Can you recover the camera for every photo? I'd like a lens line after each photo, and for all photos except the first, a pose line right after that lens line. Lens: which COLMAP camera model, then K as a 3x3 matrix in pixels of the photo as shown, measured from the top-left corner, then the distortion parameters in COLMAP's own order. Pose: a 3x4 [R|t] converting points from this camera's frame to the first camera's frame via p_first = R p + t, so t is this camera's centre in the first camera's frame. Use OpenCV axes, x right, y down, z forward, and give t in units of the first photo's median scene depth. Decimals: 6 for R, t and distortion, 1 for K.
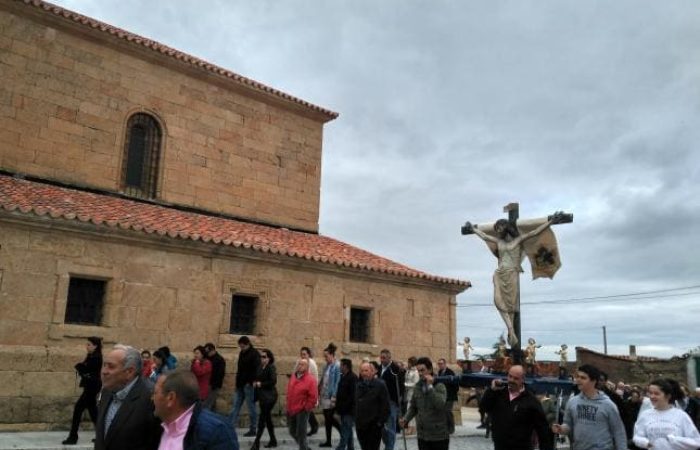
lens RADIAL K [[608.7, 0, 348.4], [0, 608.7, 225.1], [0, 0, 1]] dist [-0.040208, -0.010881]
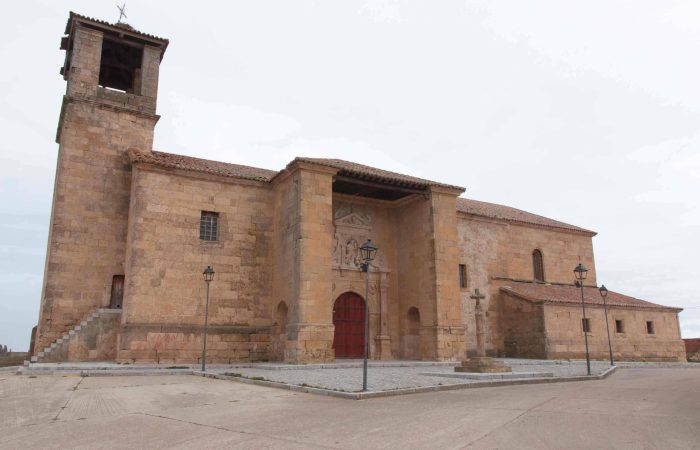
lens RADIAL K [[511.8, 0, 345.3], [0, 511.8, 225.4], [0, 0, 1]] dist [0.006830, -0.009209]
pose [[0.975911, -0.087346, -0.199922, -0.716876], [0.082901, 0.996091, -0.030512, -0.298395], [0.201806, 0.013203, 0.979337, -1.373316]]
